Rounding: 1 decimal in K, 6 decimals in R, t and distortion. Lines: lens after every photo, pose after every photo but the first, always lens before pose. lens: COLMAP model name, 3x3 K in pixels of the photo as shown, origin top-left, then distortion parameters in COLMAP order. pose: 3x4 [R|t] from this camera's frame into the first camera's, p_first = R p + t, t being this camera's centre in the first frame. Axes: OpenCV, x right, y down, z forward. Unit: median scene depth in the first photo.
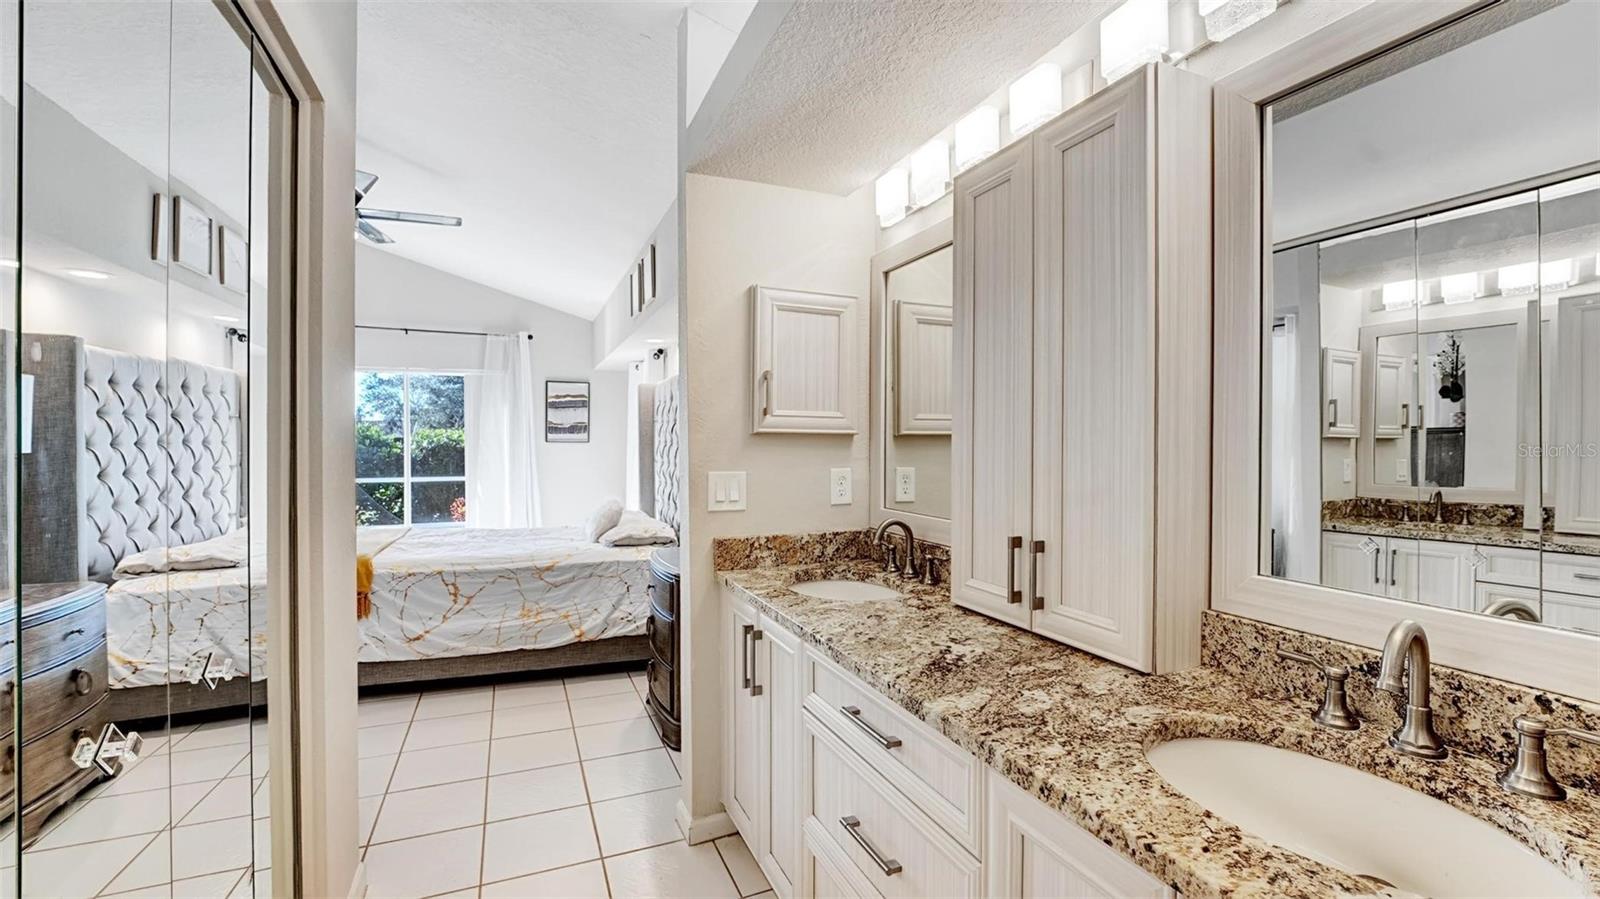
lens RADIAL K [[660.7, 0, 805.4], [0, 660.7, 442.6], [0, 0, 1]] dist [-0.020149, 0.000198]
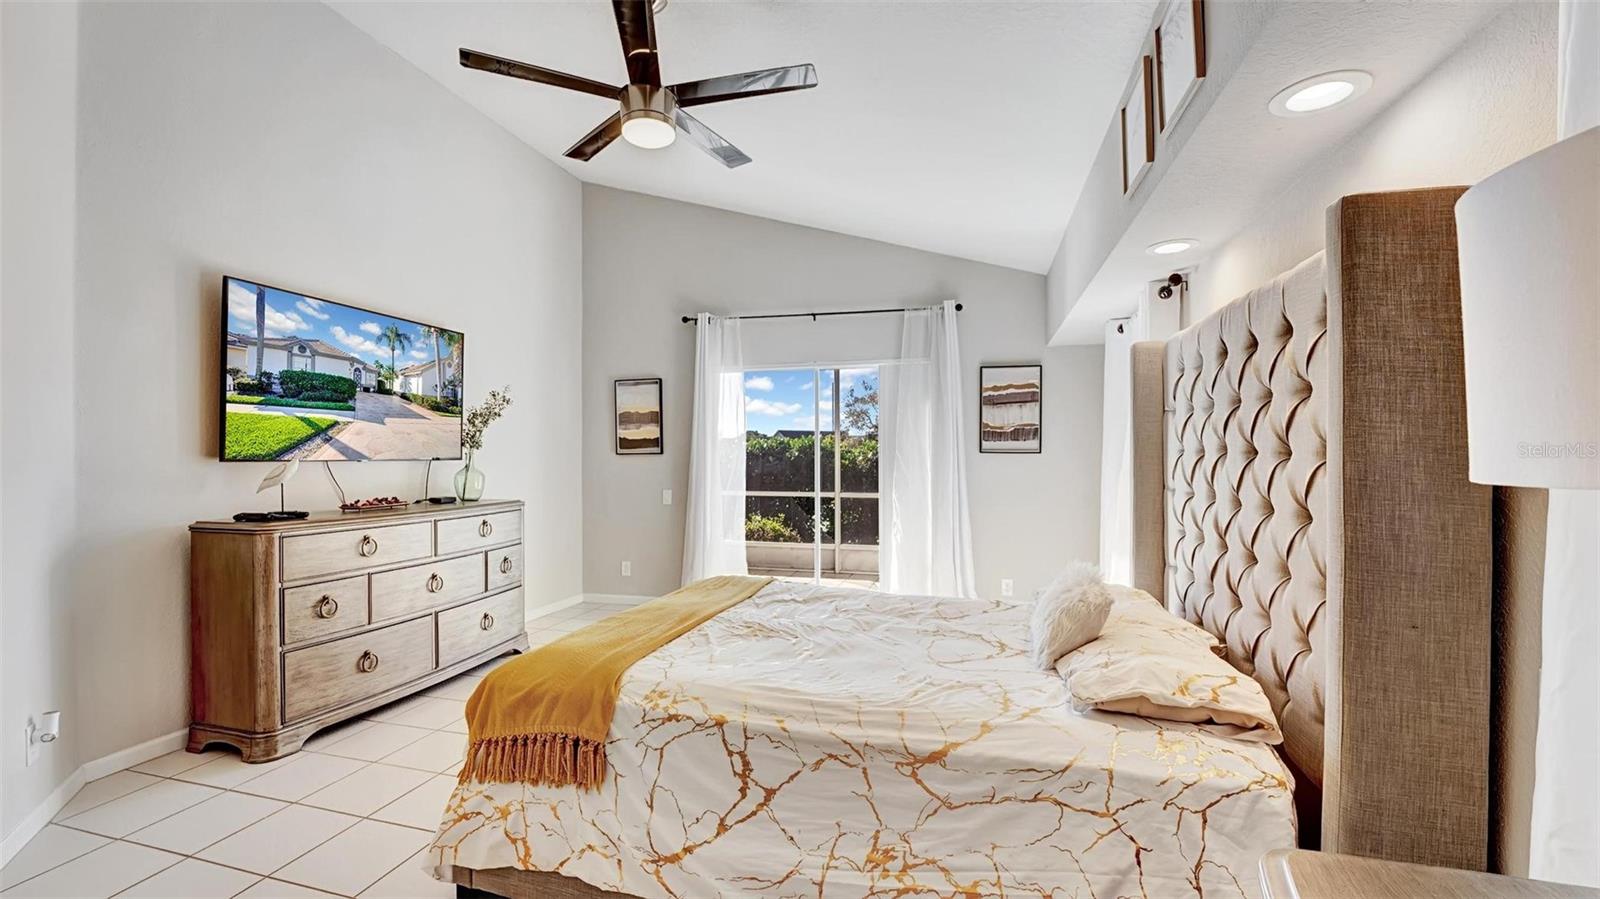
lens RADIAL K [[660.7, 0, 812.0], [0, 660.7, 454.4], [0, 0, 1]] dist [-0.020149, 0.000198]
pose [[0.792582, 0.000831, -0.609765, -0.130509], [-0.000597, 1.000000, 0.000587, 0.000479], [0.609765, -0.000101, 0.792582, 0.410218]]
